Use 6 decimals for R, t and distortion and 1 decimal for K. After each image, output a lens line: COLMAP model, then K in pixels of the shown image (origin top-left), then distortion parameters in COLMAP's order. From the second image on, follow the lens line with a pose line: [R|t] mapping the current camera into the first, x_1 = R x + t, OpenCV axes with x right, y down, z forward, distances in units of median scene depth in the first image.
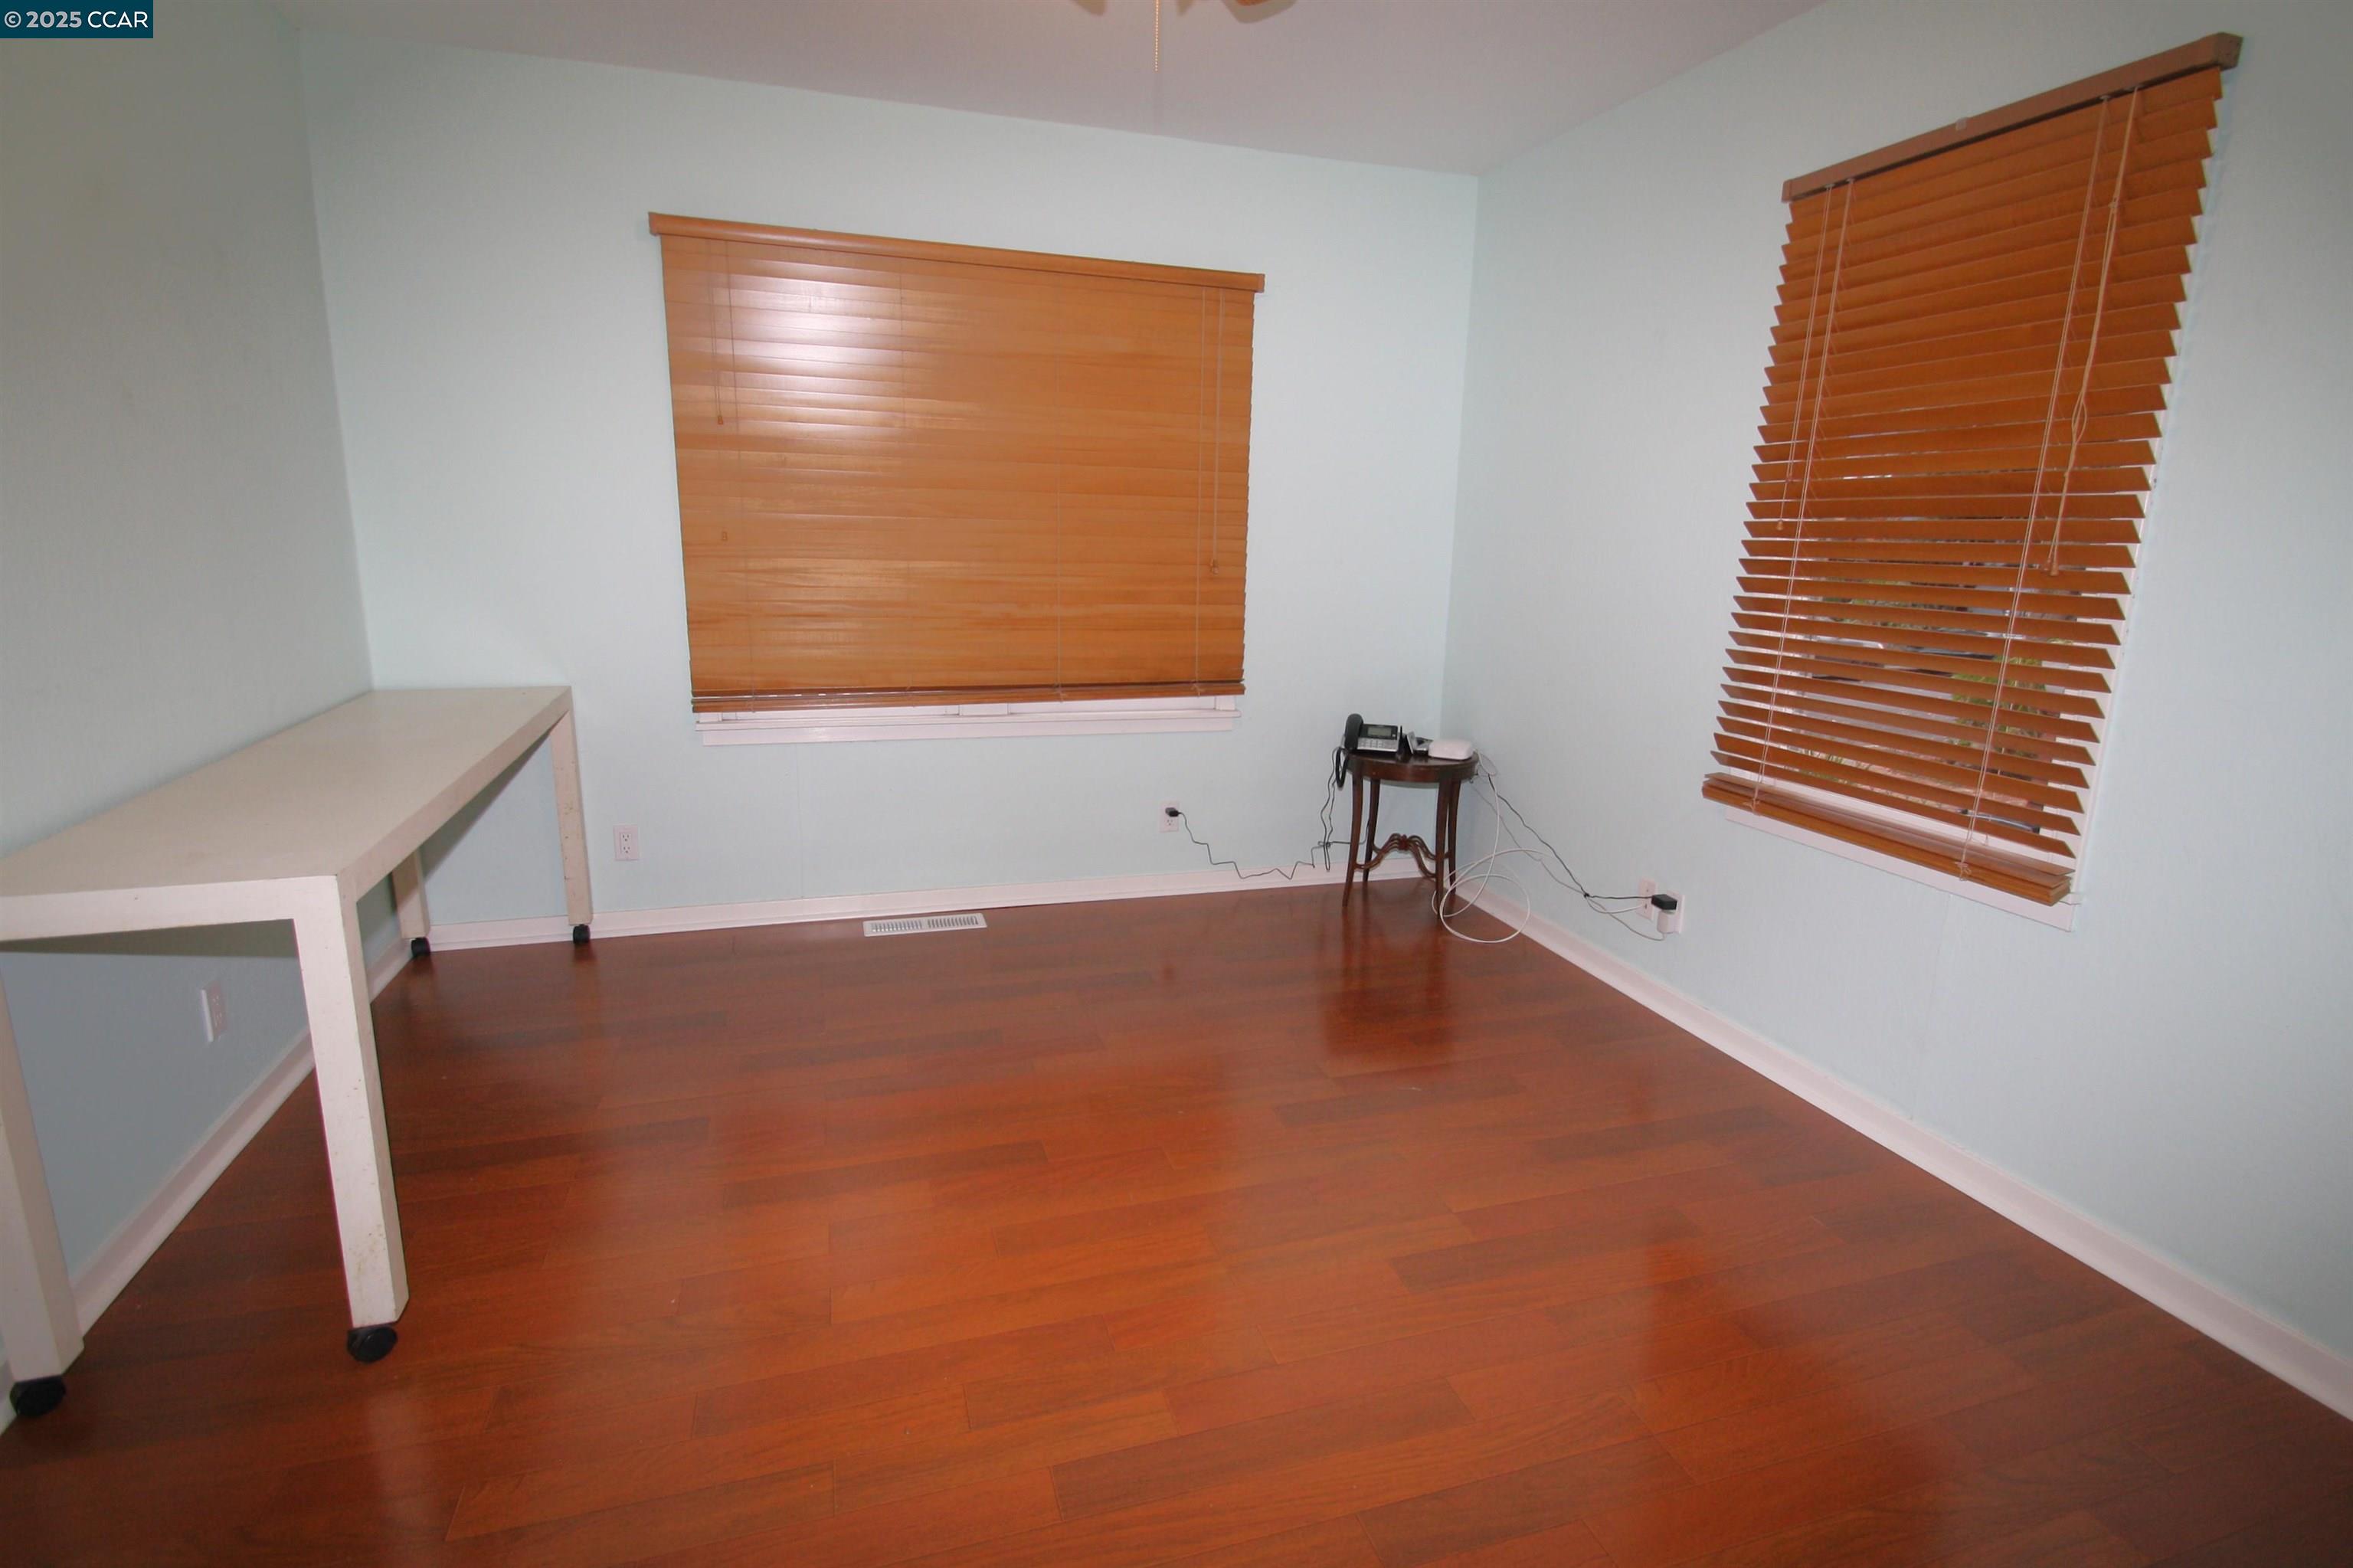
lens RADIAL K [[1093.7, 0, 1183.9], [0, 1093.7, 751.4], [0, 0, 1]] dist [0.026606, -0.022595]
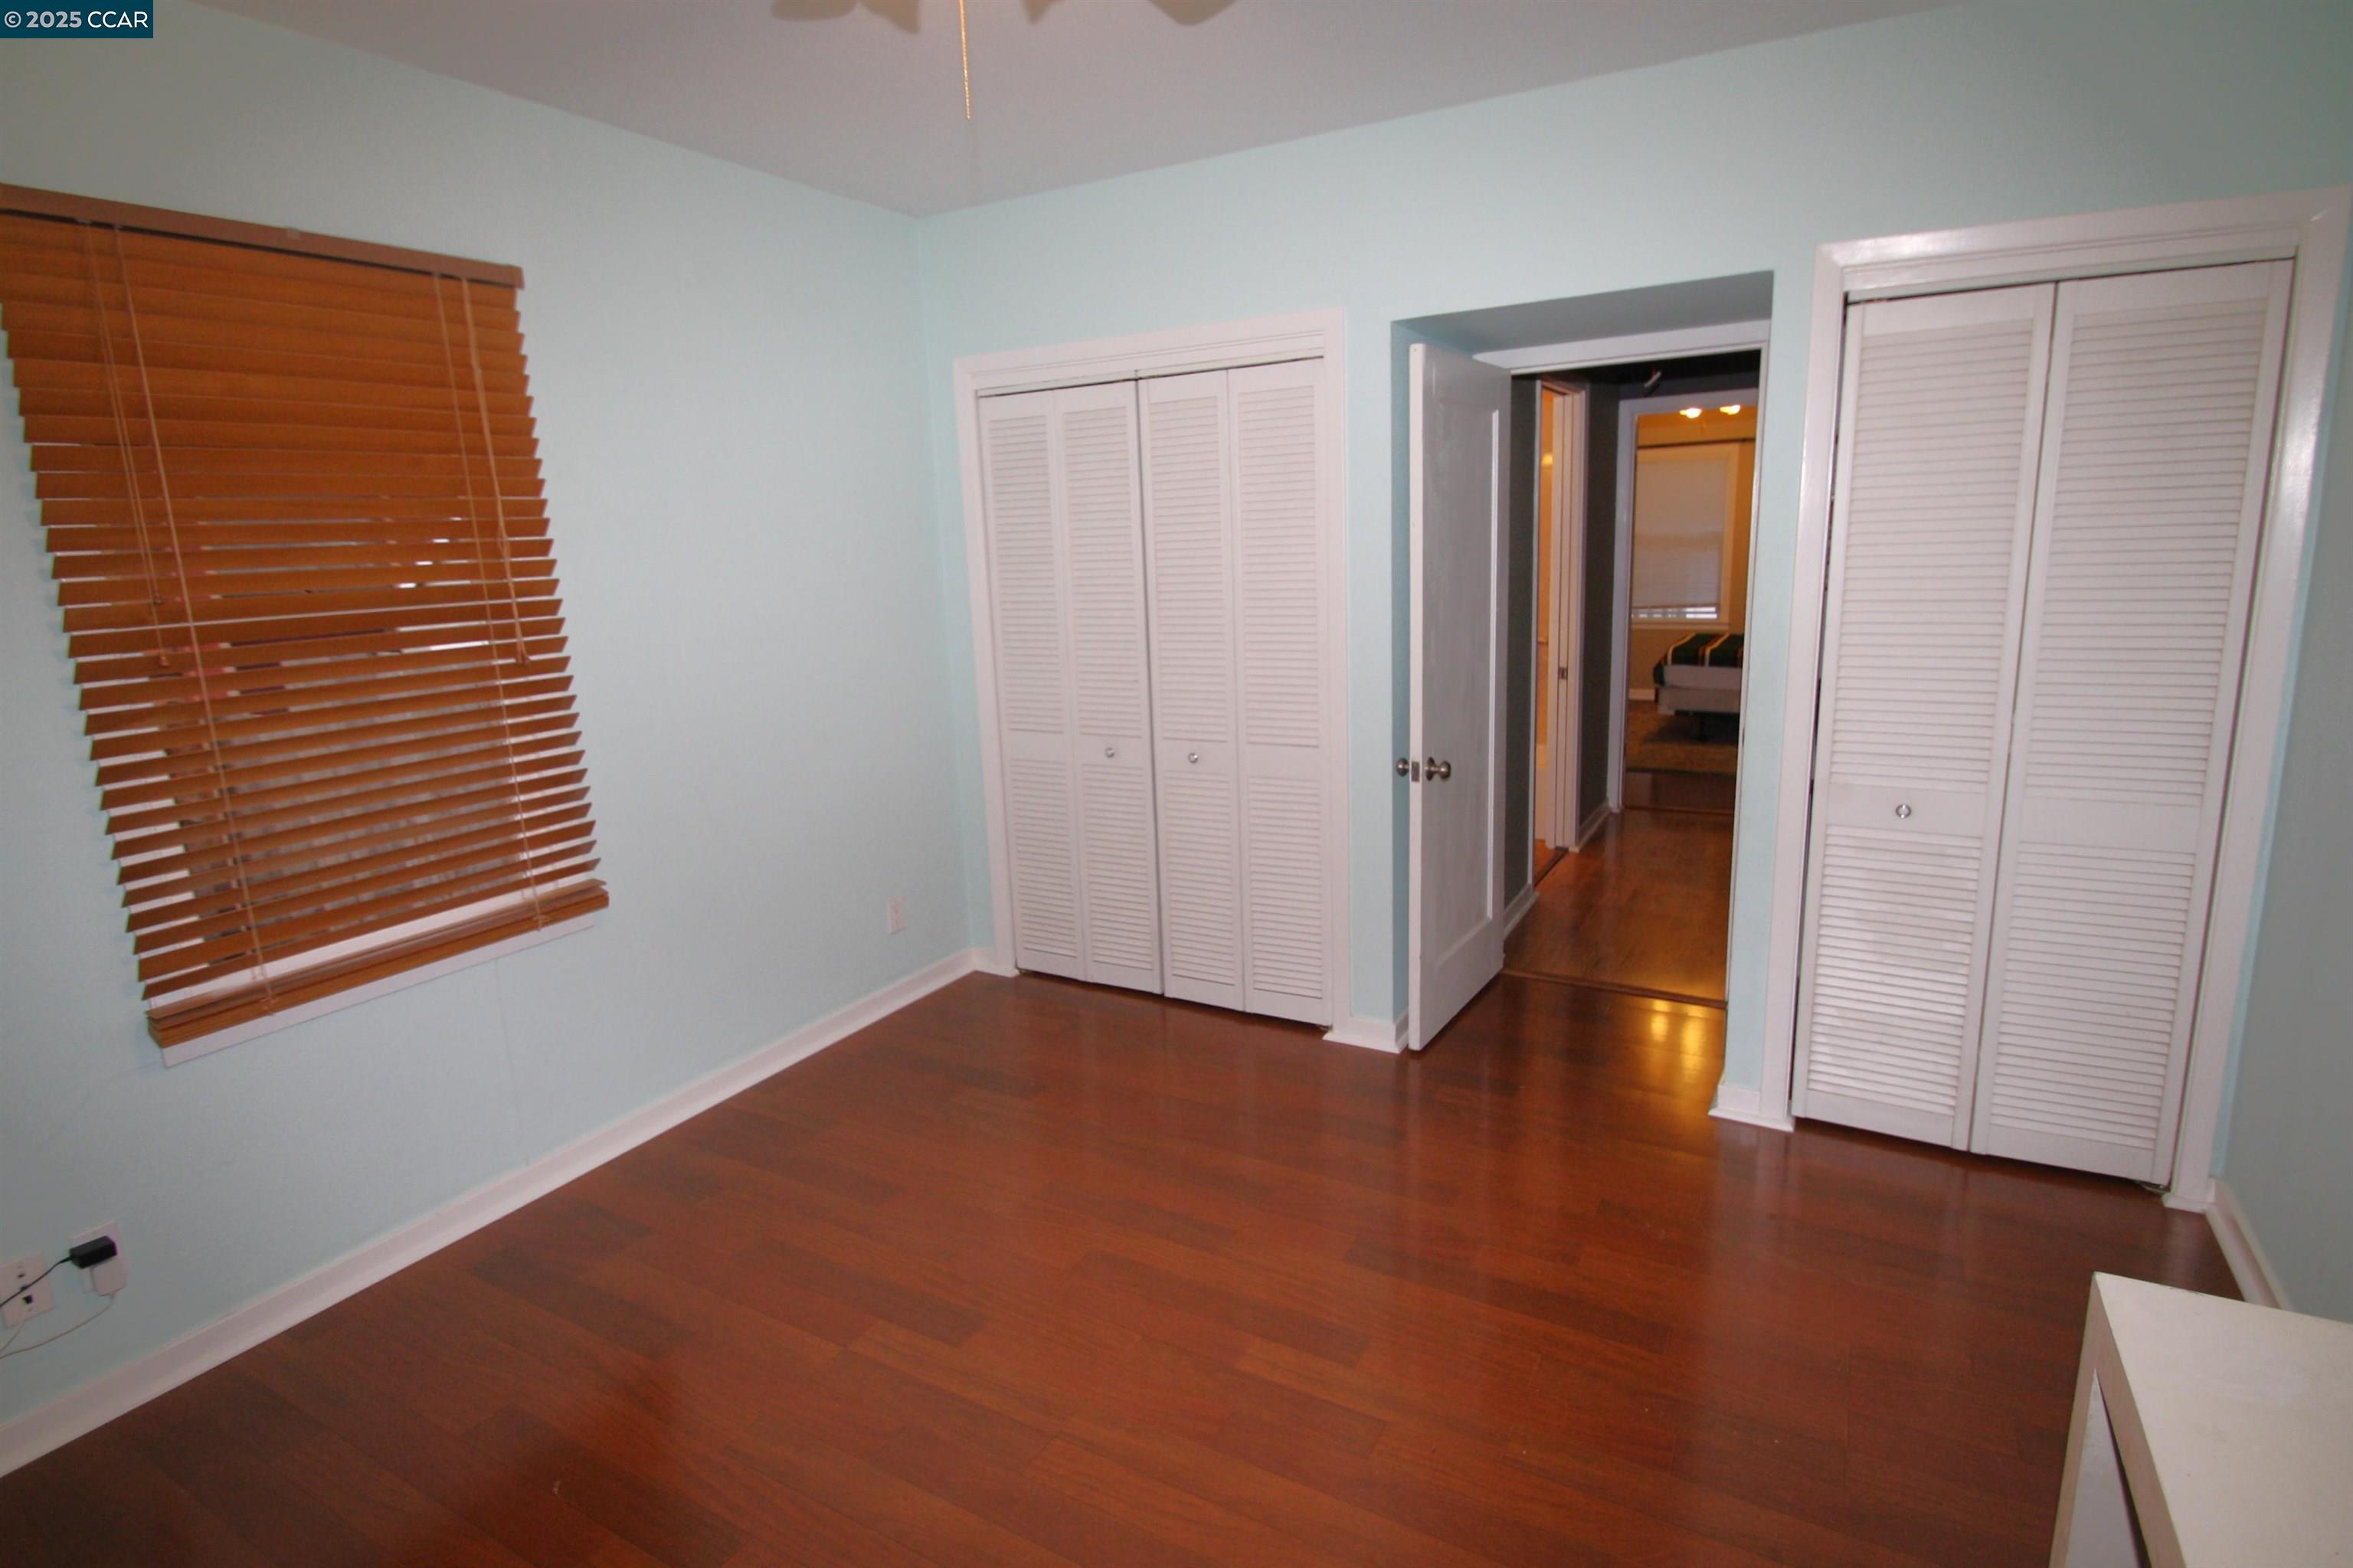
lens RADIAL K [[1154.7, 0, 1185.7], [0, 1154.7, 770.3], [0, 0, 1]] dist [0.028001, 0.000003]
pose [[-0.661630, -0.146518, 0.735376, -0.594915], [0.179797, 0.921112, 0.345290, -0.328768], [-0.727955, 0.360673, -0.583092, 1.133073]]
